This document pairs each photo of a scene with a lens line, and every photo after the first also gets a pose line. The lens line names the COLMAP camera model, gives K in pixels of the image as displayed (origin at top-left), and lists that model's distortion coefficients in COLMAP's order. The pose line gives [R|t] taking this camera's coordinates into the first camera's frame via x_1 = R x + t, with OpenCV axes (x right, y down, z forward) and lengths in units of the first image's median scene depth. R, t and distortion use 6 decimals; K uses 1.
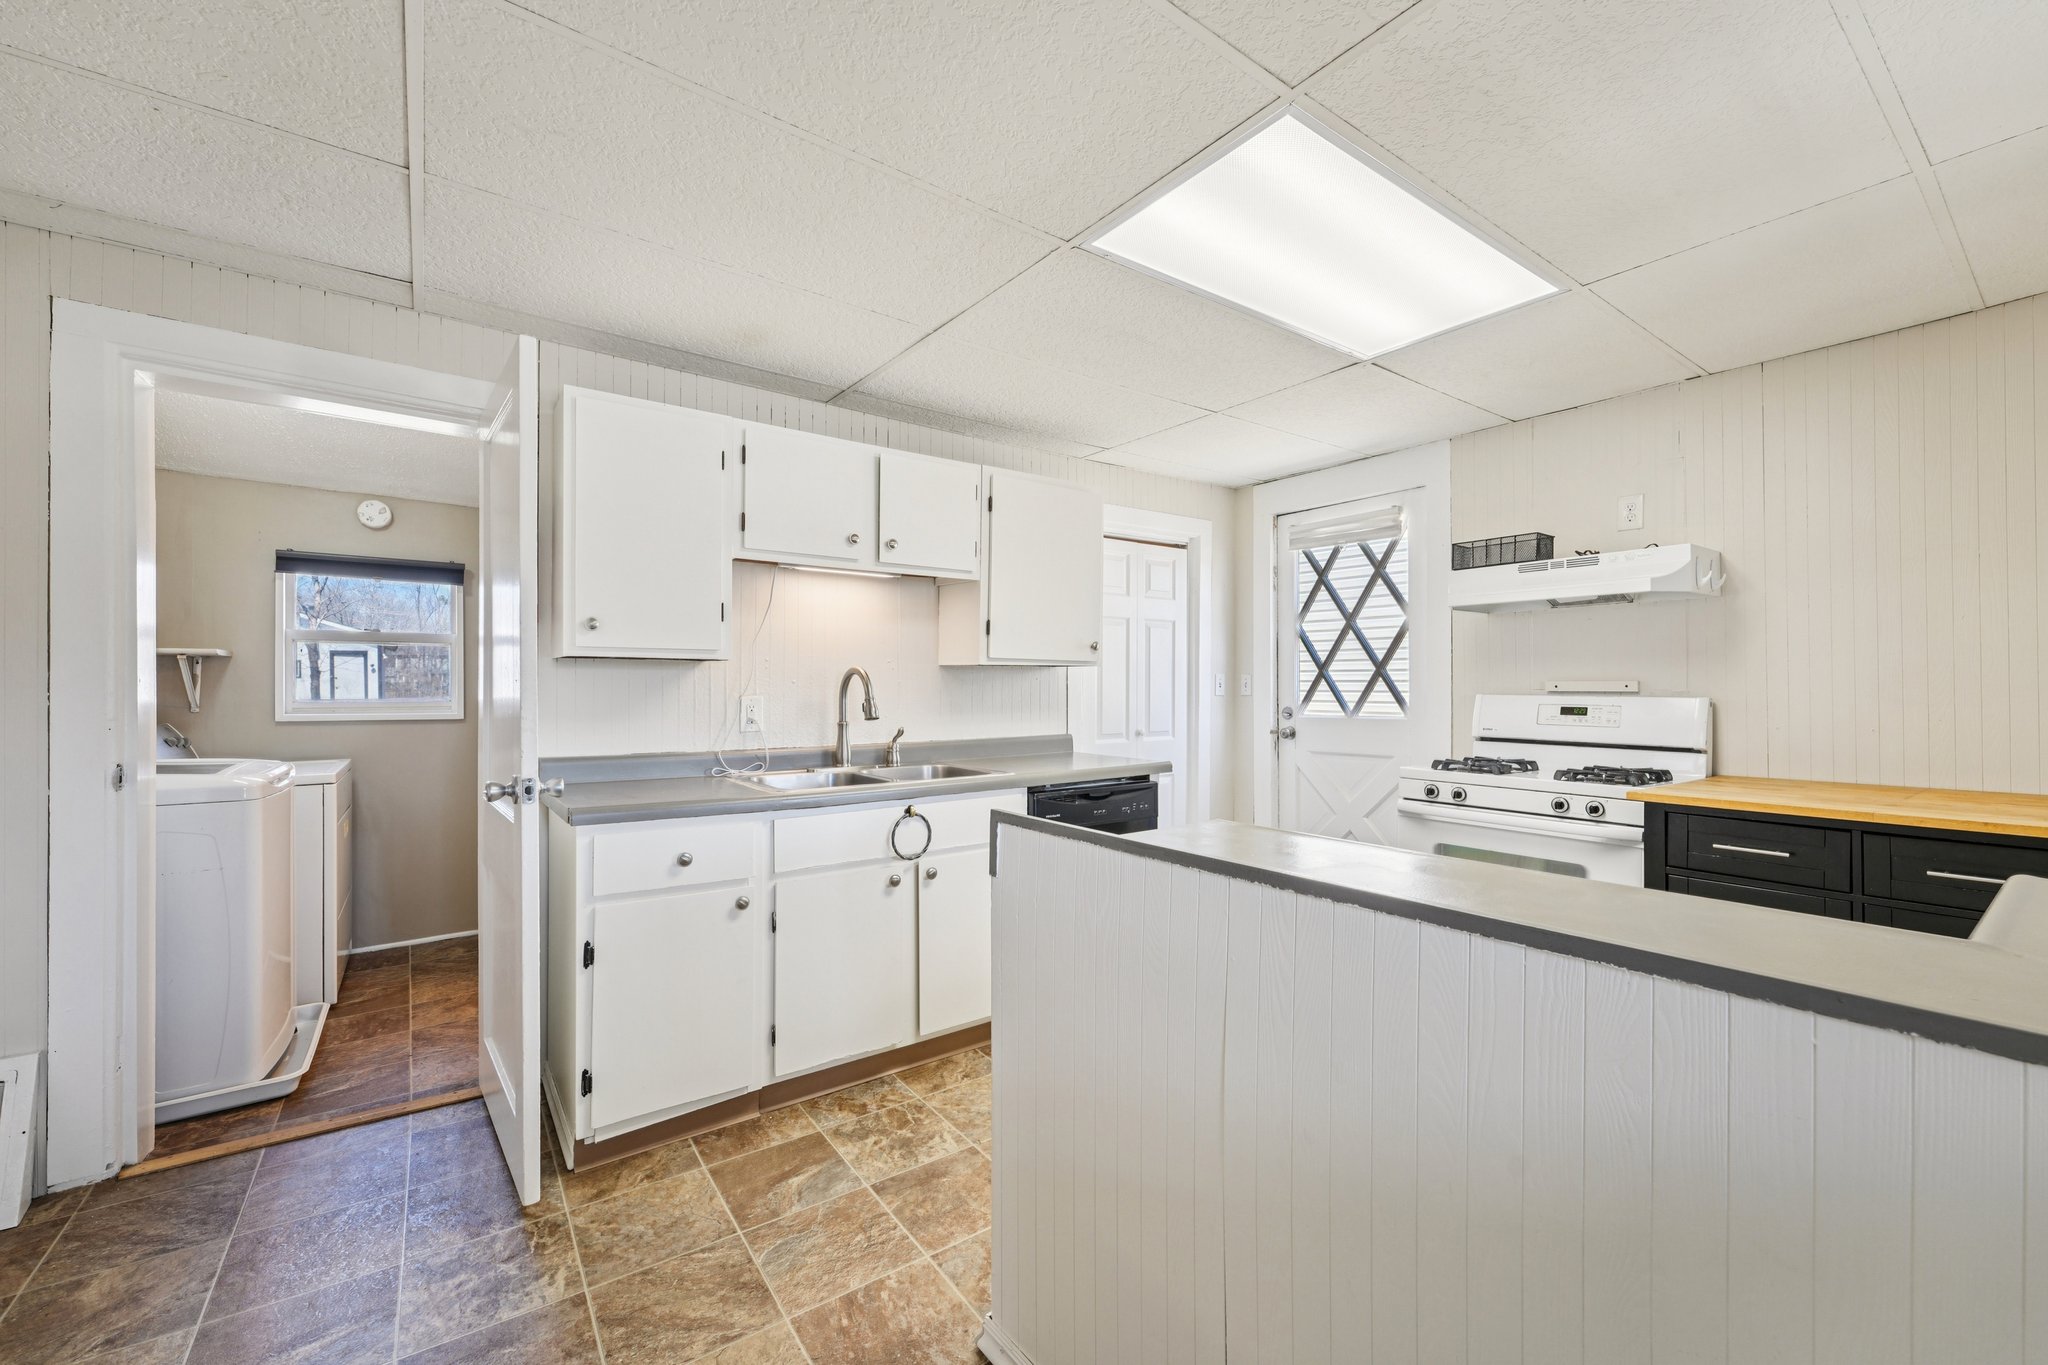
lens RADIAL K [[829.8, 0, 1040.8], [0, 829.8, 689.9], [0, 0, 1]] dist [-0.006653, 0.001148]
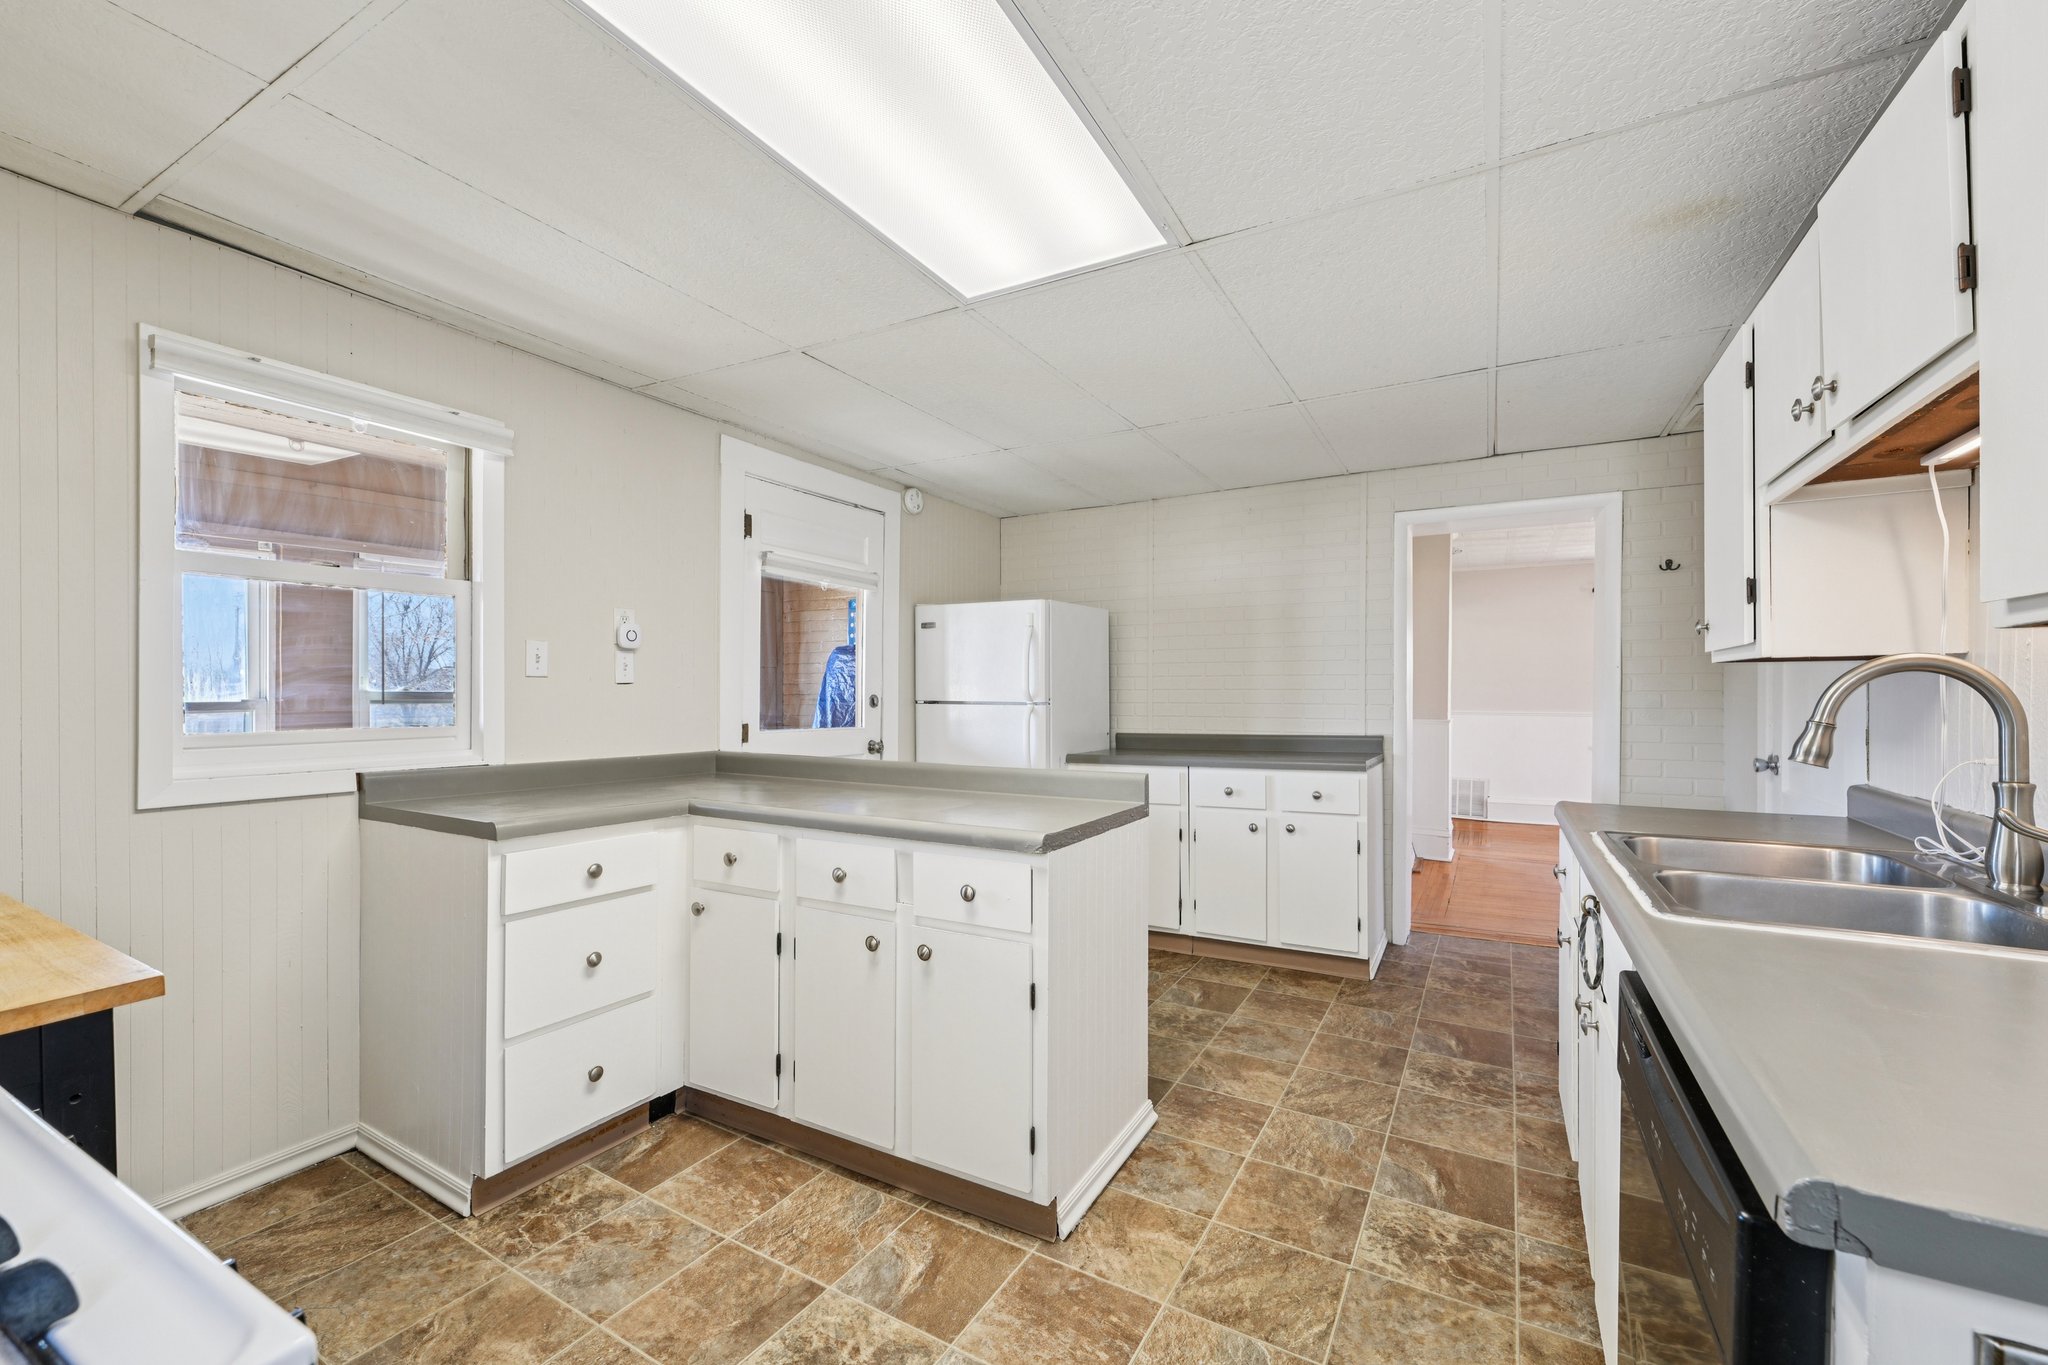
lens RADIAL K [[829.8, 0, 1029.3], [0, 829.8, 683.3], [0, 0, 1]] dist [-0.006653, 0.001148]
pose [[-0.914944, -0.006544, -0.403527, 0.380262], [-0.006817, 0.999976, -0.000759, -0.011099], [0.403522, 0.002057, -0.914967, 1.144170]]
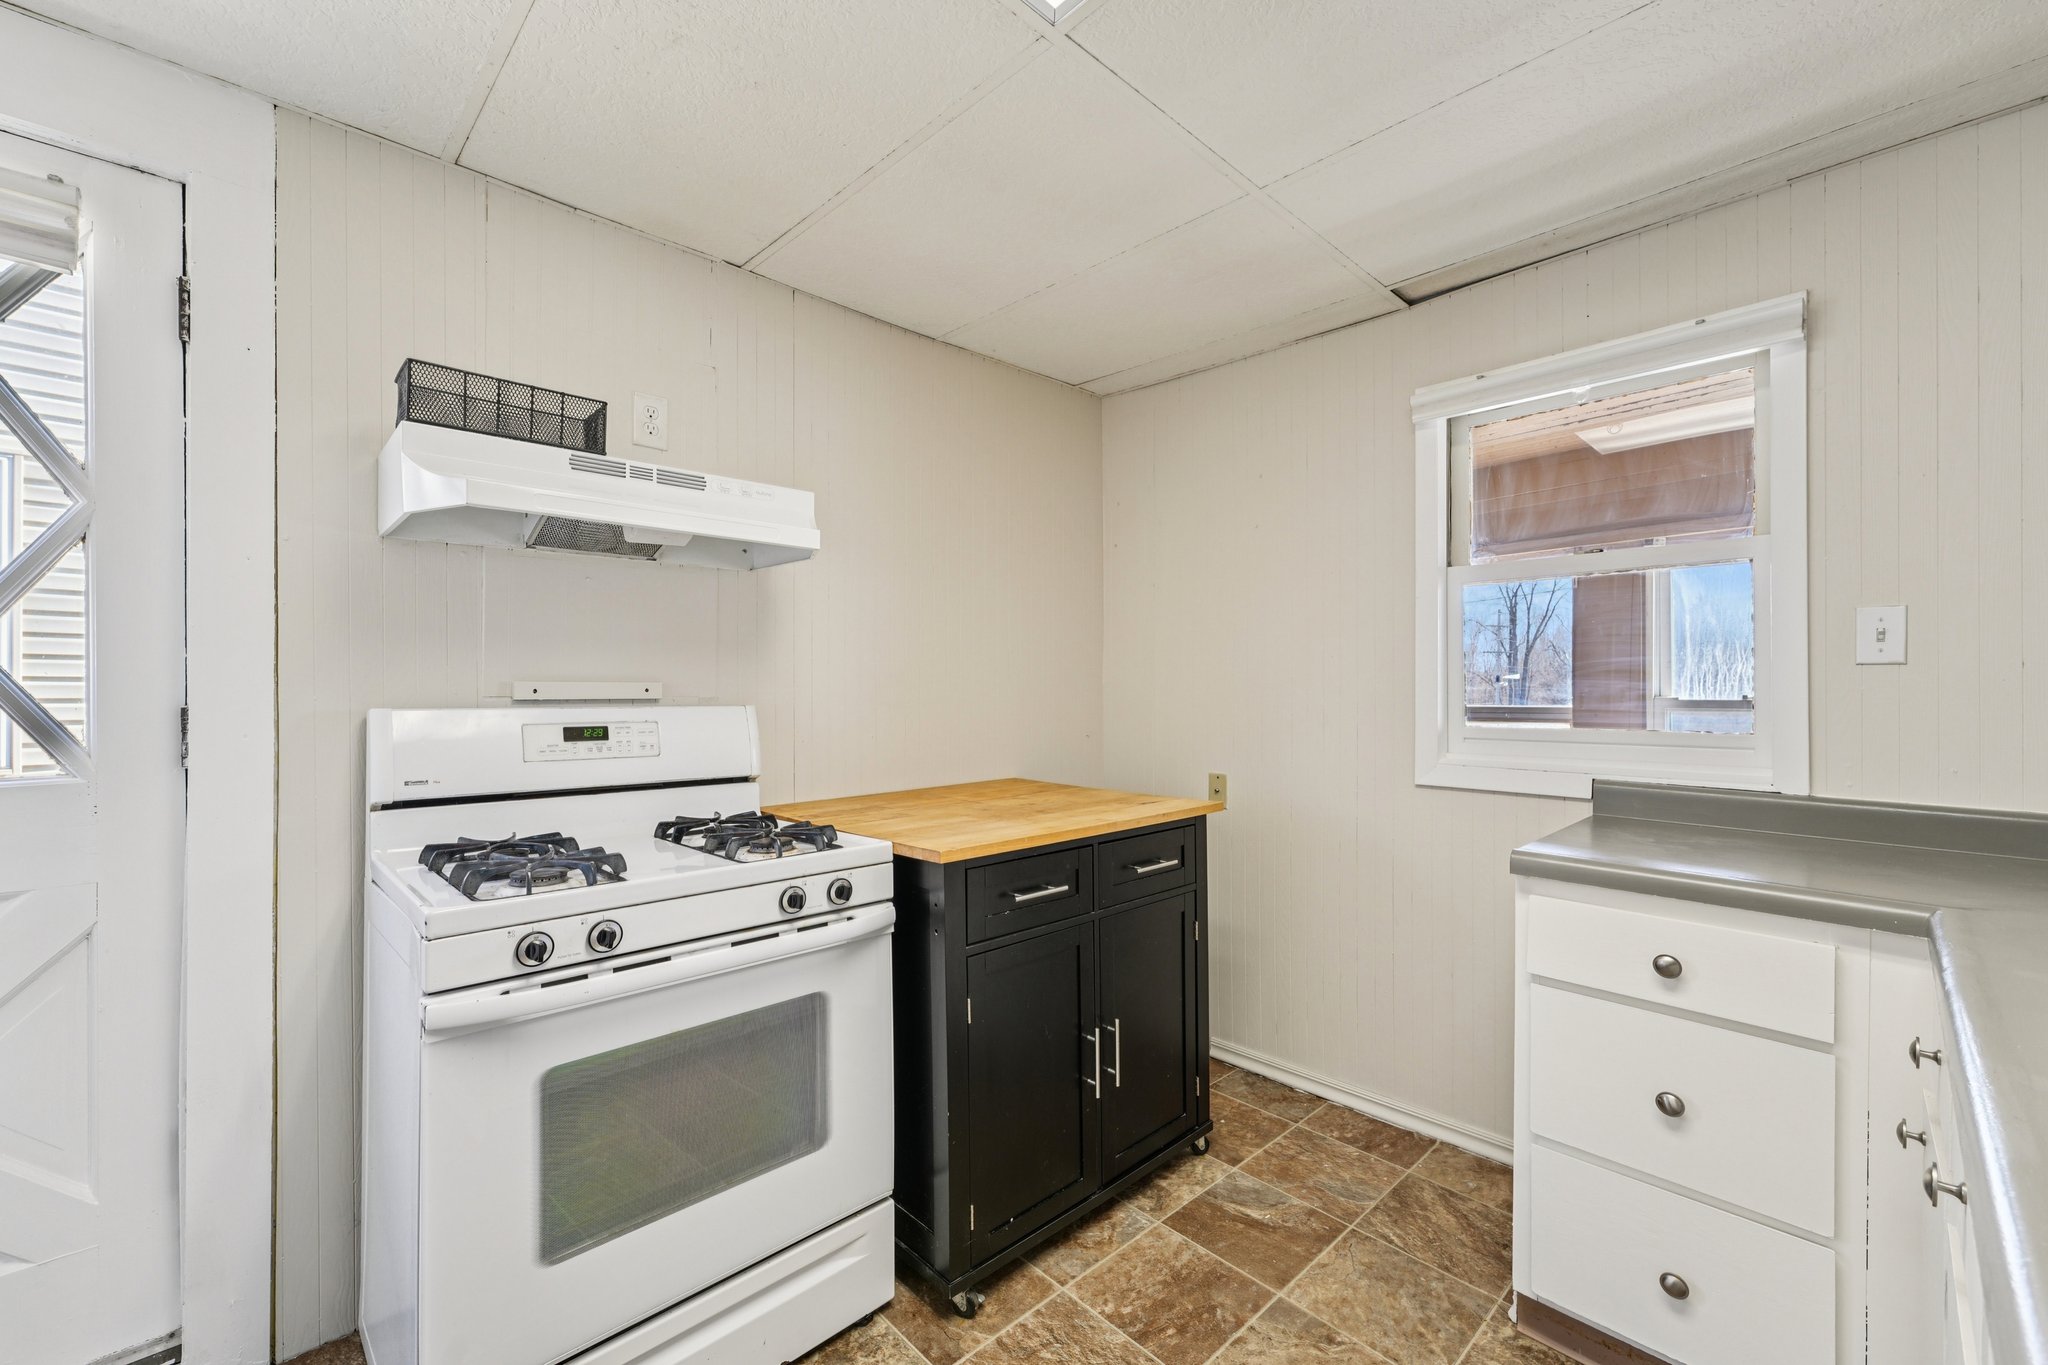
lens RADIAL K [[829.8, 0, 1029.5], [0, 829.8, 684.9], [0, 0, 1]] dist [-0.006653, 0.001148]
pose [[-0.118568, 0.004334, 0.992937, 0.038284], [0.006837, 0.999970, -0.003548, -0.004128], [-0.992922, 0.006368, -0.118594, 0.764314]]
